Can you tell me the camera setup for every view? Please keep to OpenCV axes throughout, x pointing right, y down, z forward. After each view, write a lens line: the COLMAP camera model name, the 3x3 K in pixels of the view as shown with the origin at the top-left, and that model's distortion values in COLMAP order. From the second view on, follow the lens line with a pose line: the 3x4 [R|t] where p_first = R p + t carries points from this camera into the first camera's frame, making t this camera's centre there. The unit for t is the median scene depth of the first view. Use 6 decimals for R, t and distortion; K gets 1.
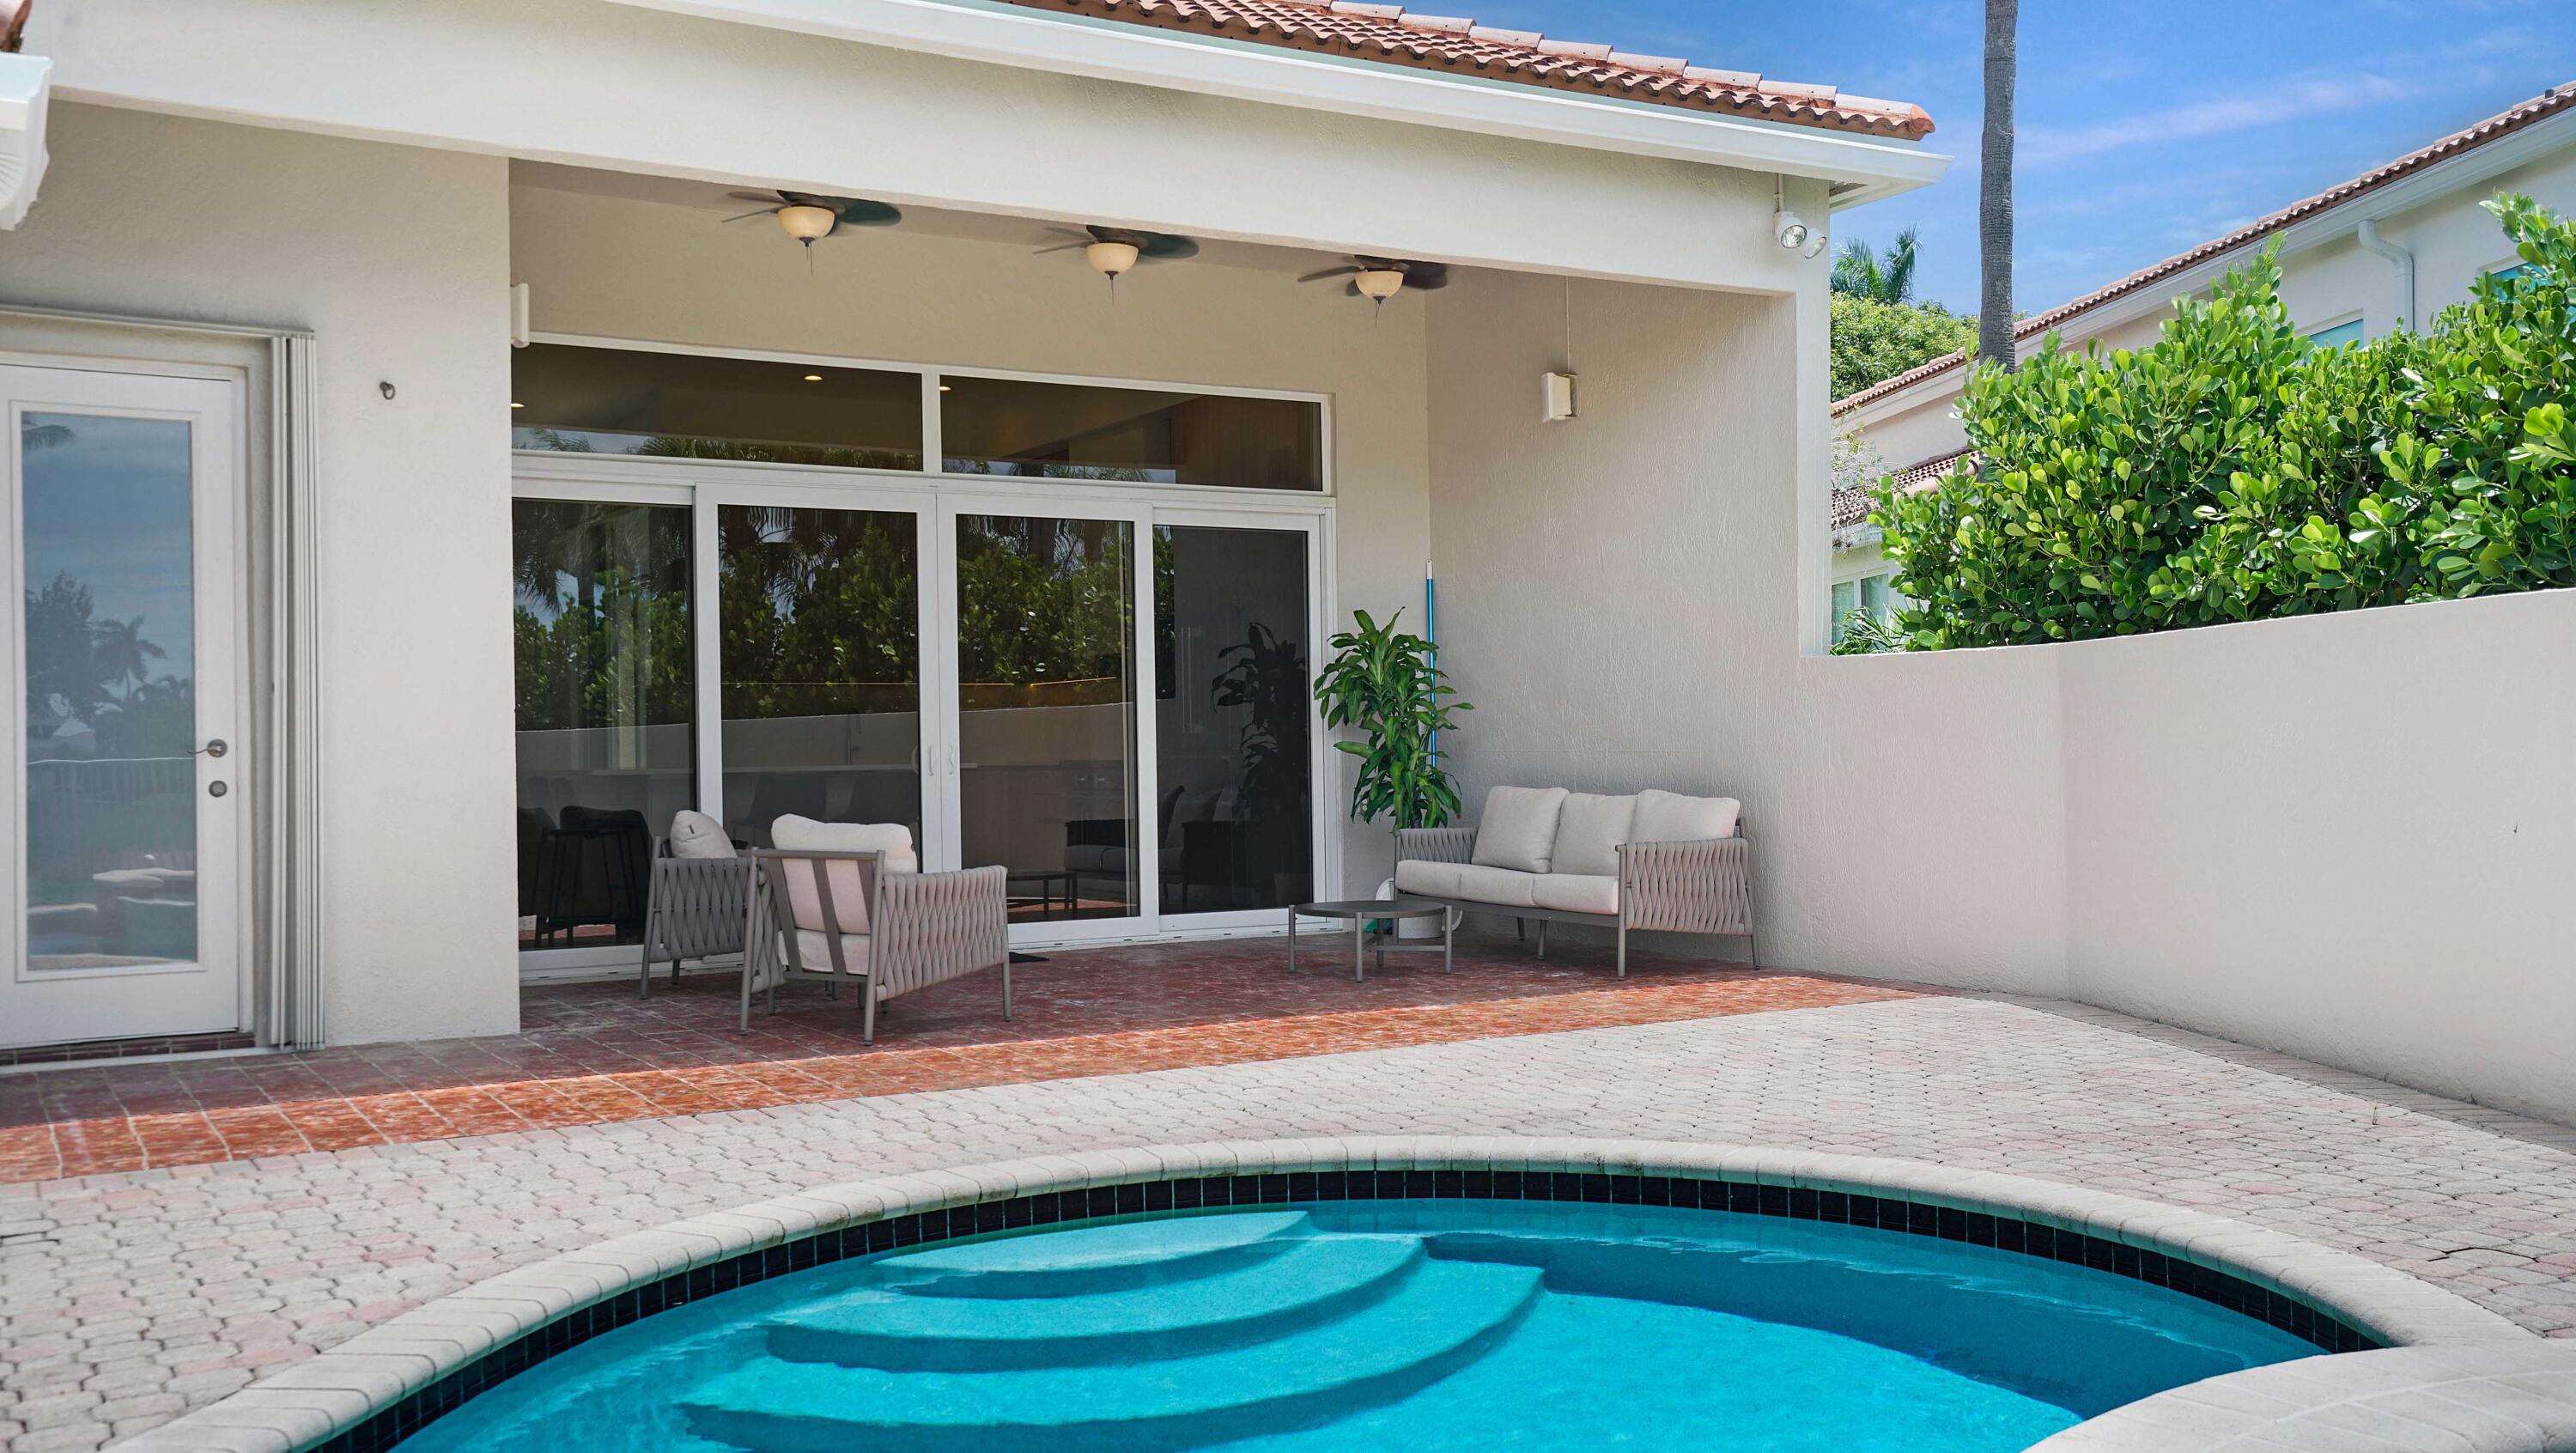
lens RADIAL K [[2276.0, 0, 1288.0], [0, 2276.0, 726.5], [0, 0, 1]] dist [0.036585, 0.005428]
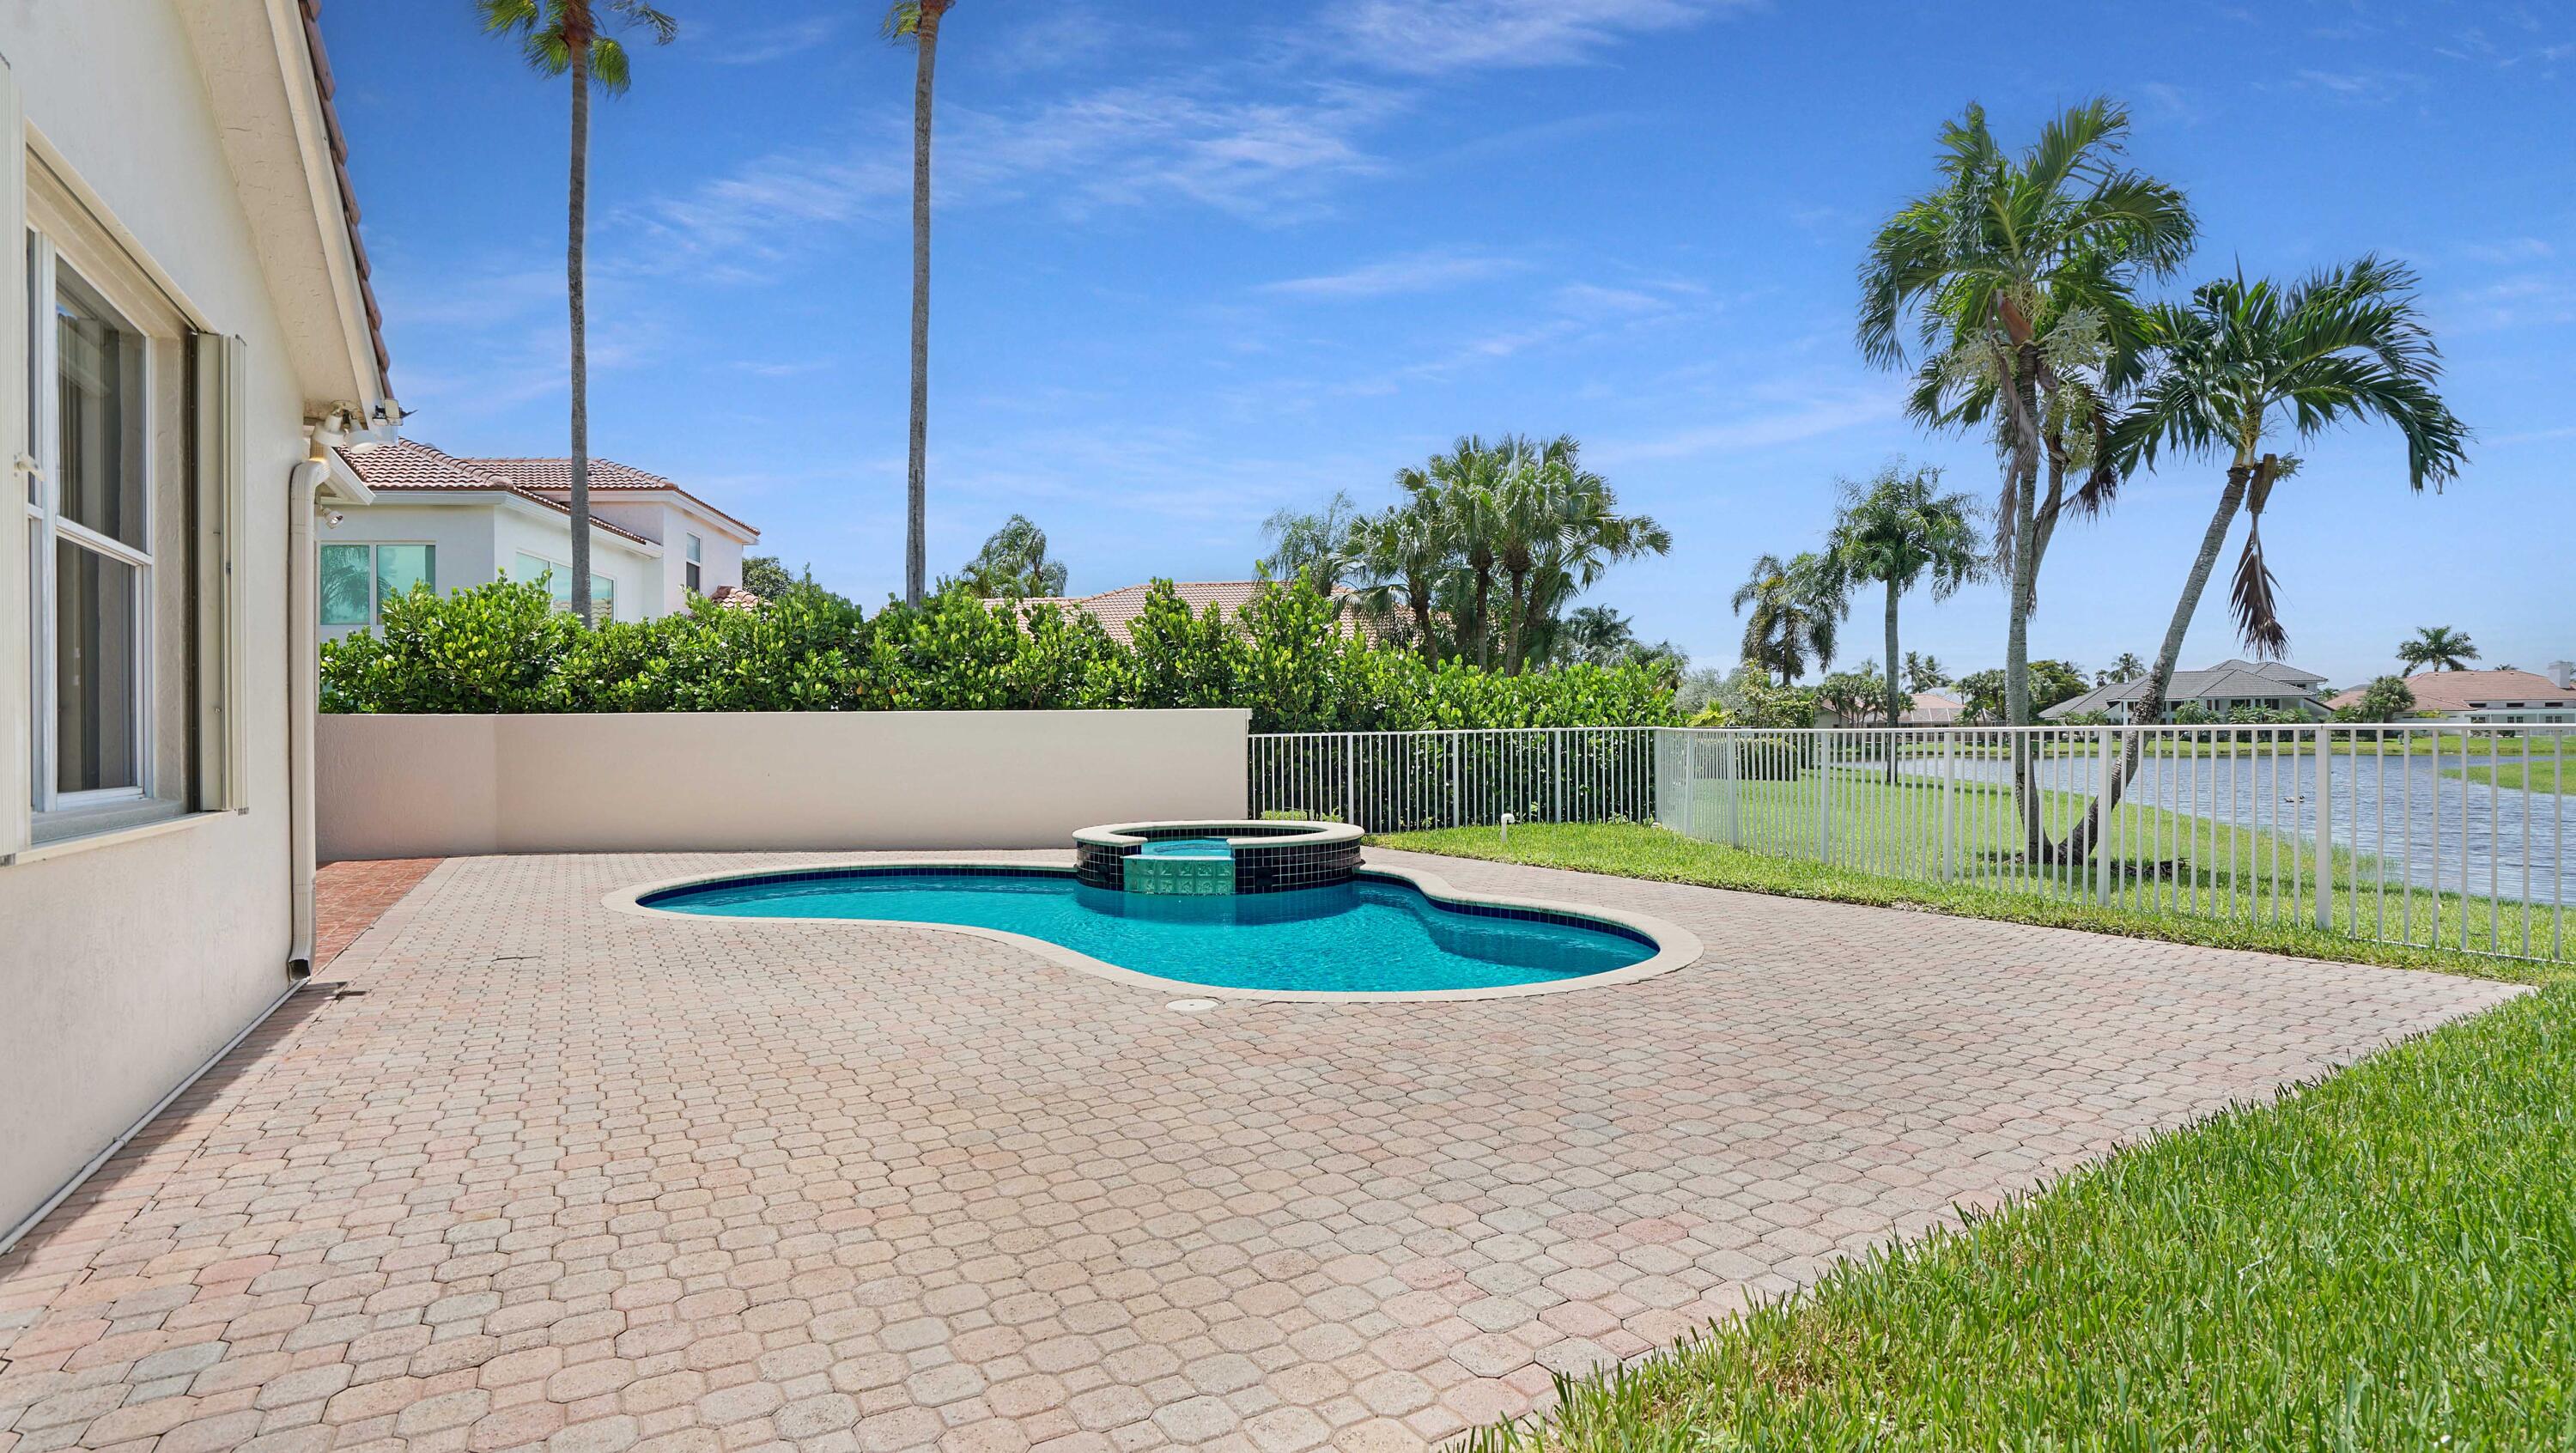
lens RADIAL K [[1209.8, 0, 1285.2], [0, 1209.8, 739.1], [0, 0, 1]] dist [-0.066856, 0.023897]
pose [[-0.000096, 0.012361, 0.999924, -0.874689], [-0.003373, 0.999918, -0.012361, 0.004058], [-0.999994, -0.003374, -0.000055, 0.095560]]
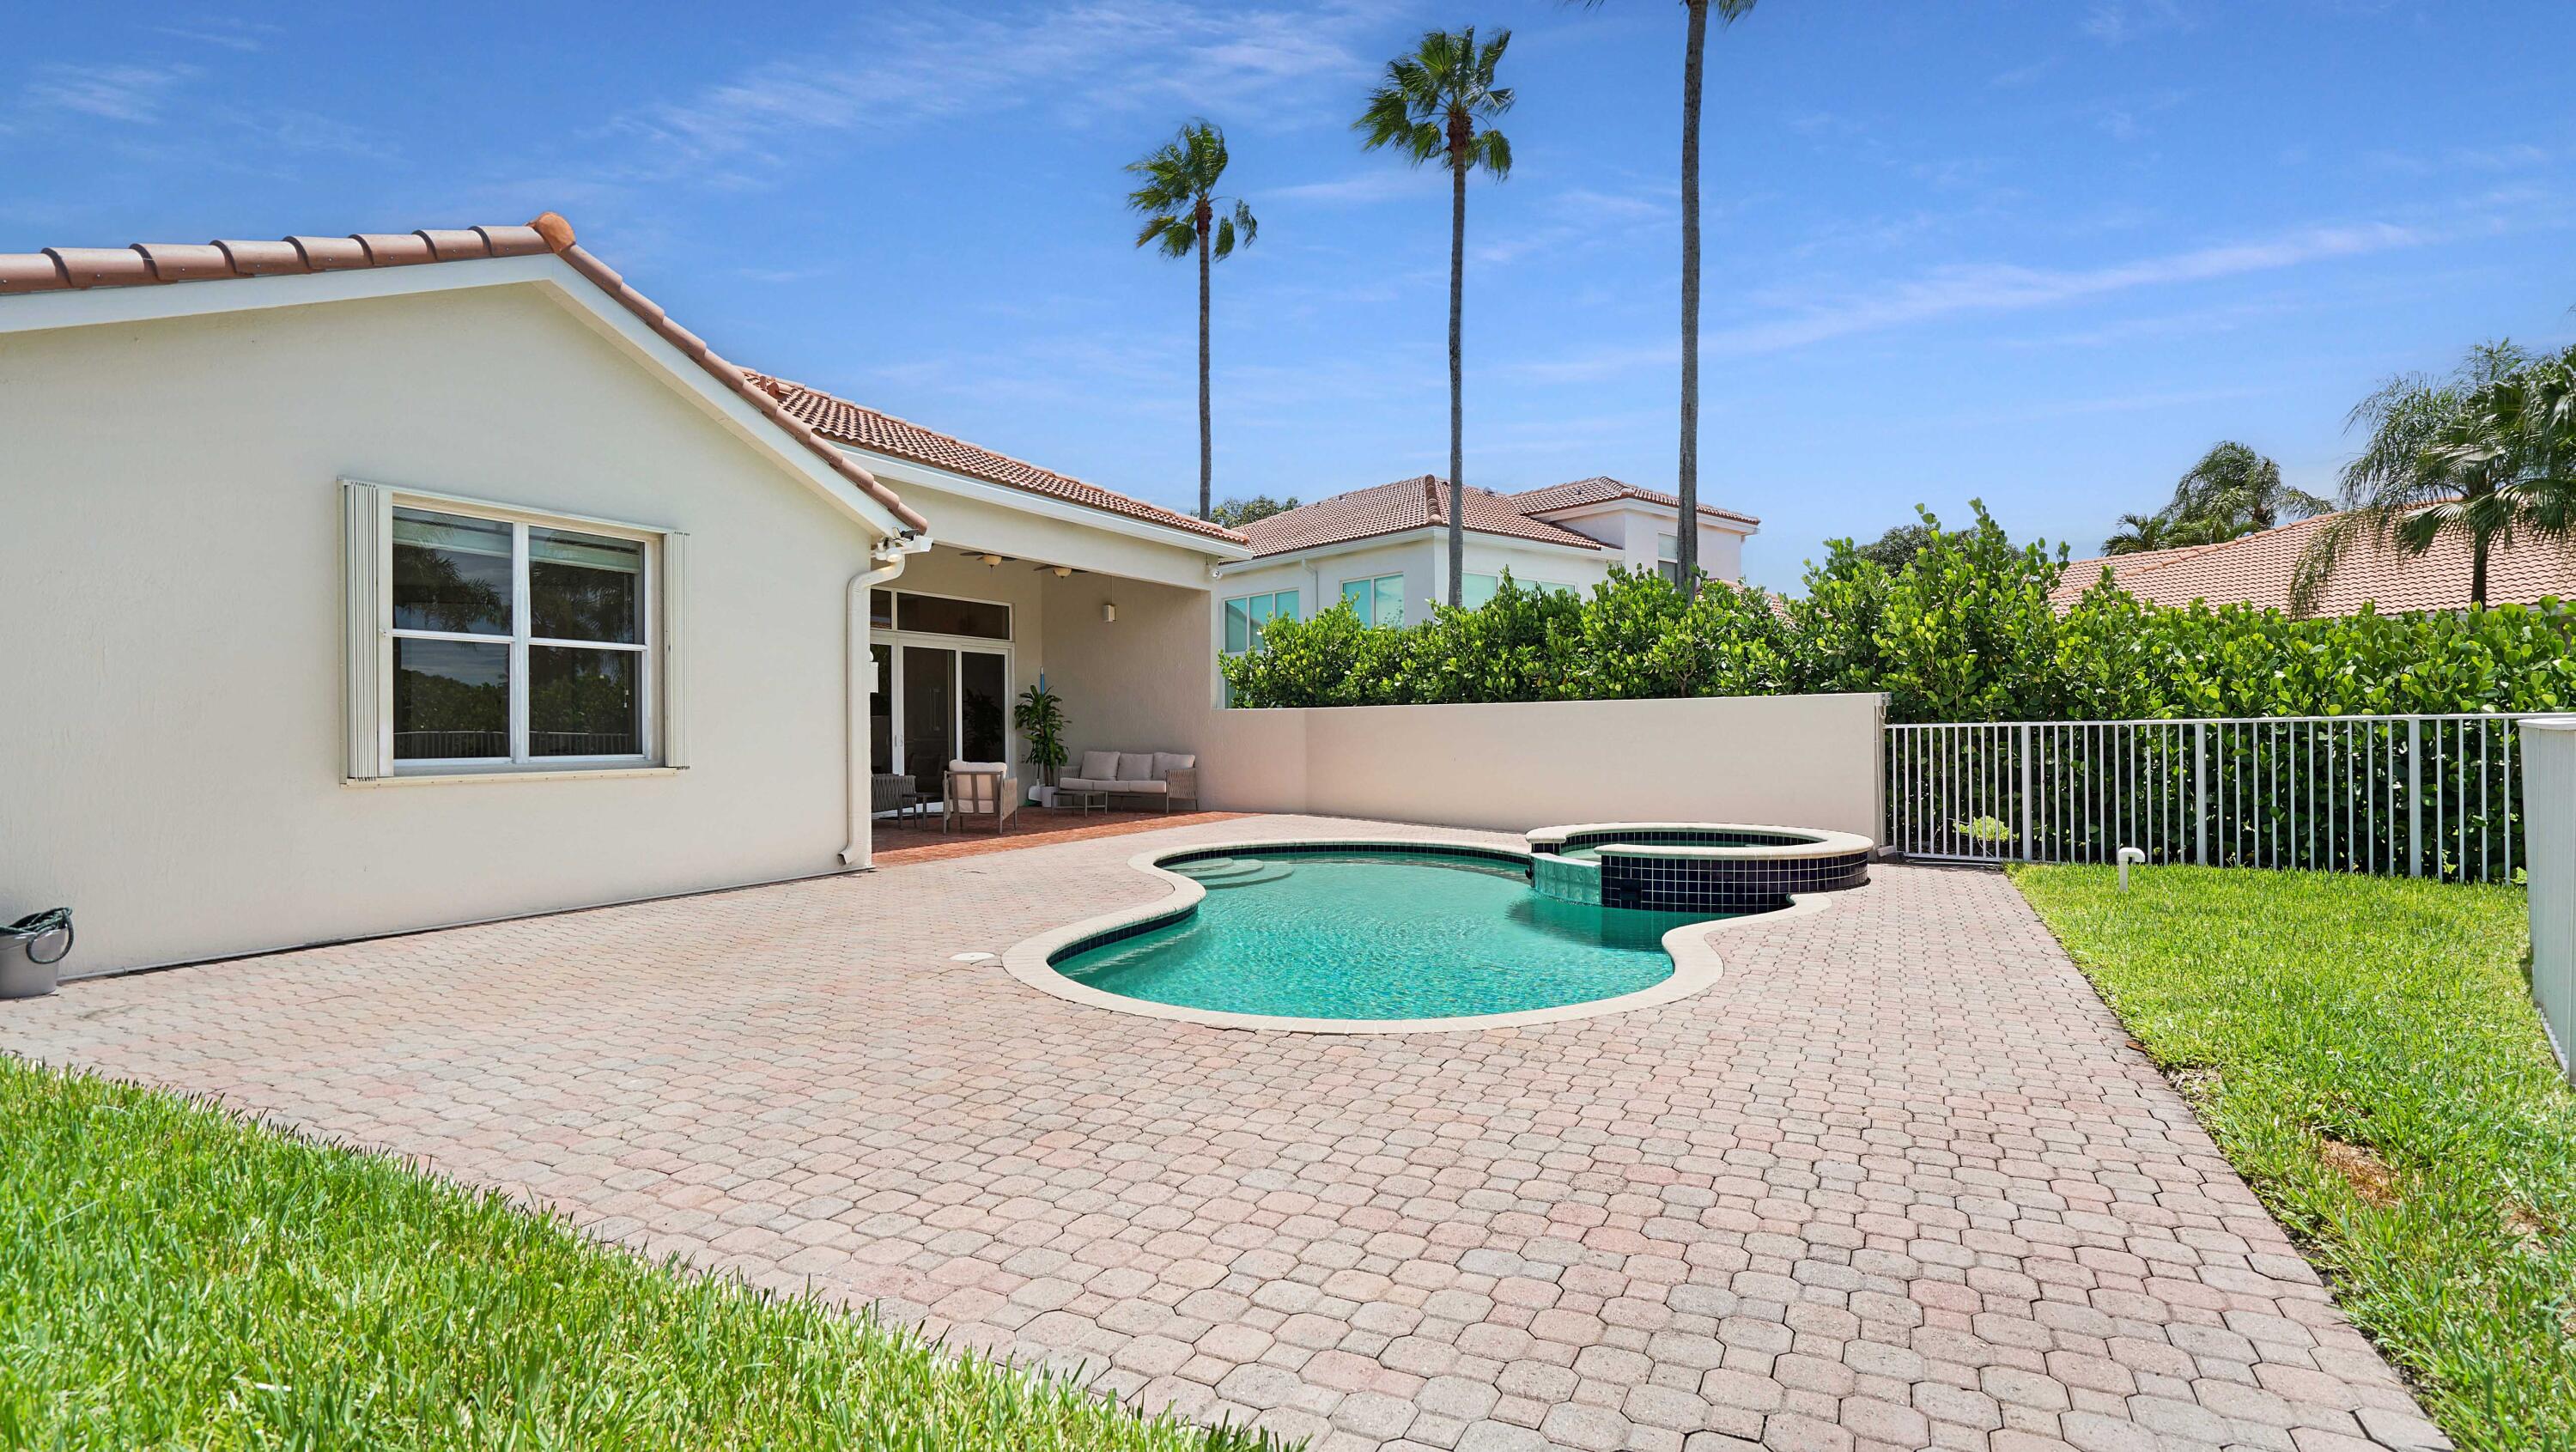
lens RADIAL K [[1209.8, 0, 1285.2], [0, 1209.8, 738.6], [0, 0, 1]] dist [-0.066856, 0.023897]
pose [[0.840935, 0.007213, 0.541088, -0.575545], [-0.014083, 0.999864, 0.008559, -0.006061], [-0.540953, -0.014818, 0.840922, -0.430800]]
